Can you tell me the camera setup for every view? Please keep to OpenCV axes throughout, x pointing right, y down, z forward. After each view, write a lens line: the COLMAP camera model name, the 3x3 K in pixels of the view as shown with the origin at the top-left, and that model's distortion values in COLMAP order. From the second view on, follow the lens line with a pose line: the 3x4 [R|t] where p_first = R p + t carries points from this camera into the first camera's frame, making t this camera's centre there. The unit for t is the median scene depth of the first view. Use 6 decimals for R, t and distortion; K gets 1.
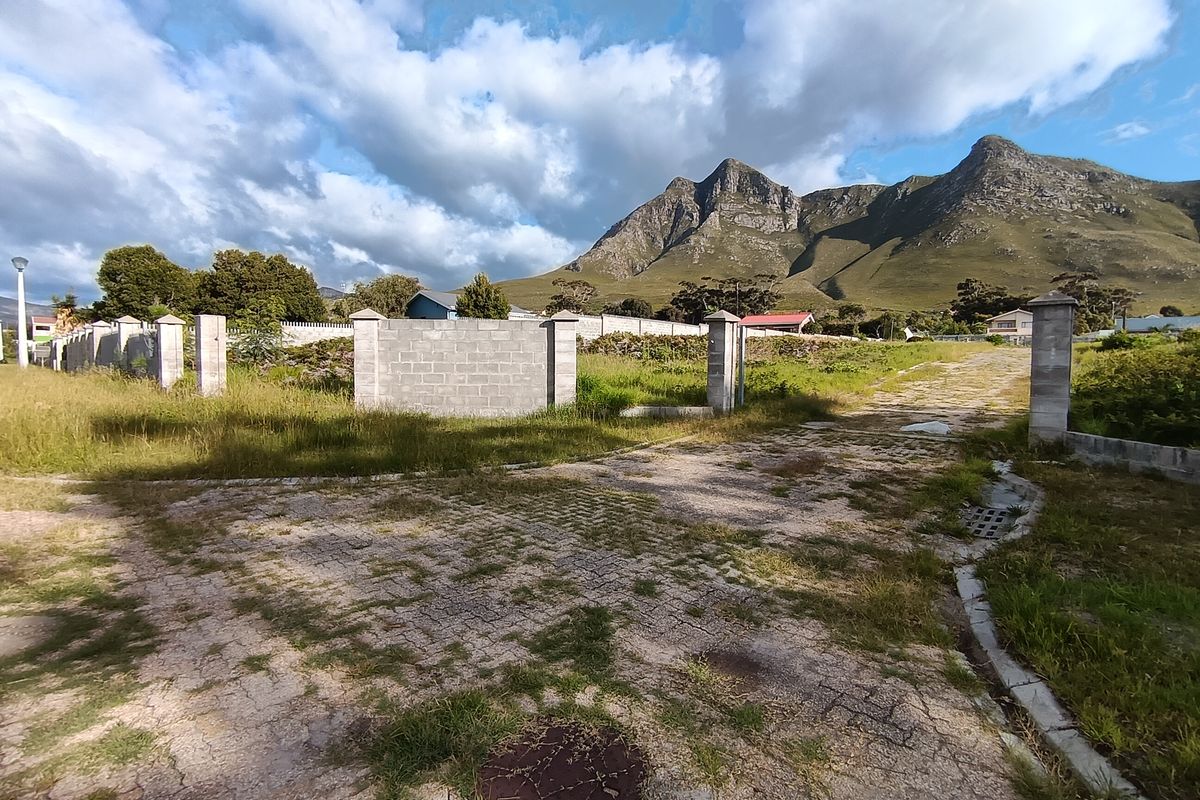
lens RADIAL K [[569.1, 0, 602.5], [0, 569.1, 389.3], [0, 0, 1]] dist [-0.010747, -0.000059]
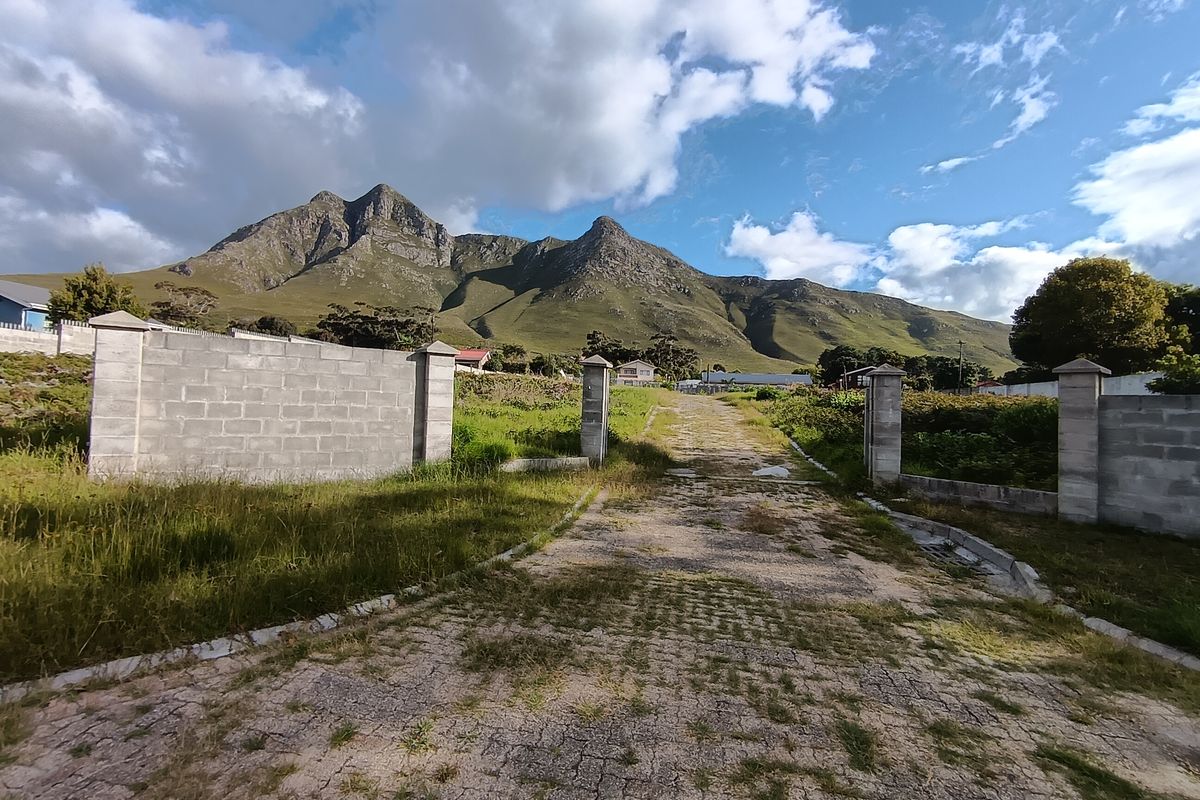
lens RADIAL K [[569.1, 0, 602.2], [0, 569.1, 388.3], [0, 0, 1]] dist [-0.009590, 0.000599]
pose [[0.822790, 0.039288, 0.566985, -0.328133], [-0.005861, 0.998141, -0.060659, -0.026122], [-0.568315, 0.046586, 0.821491, 0.217158]]
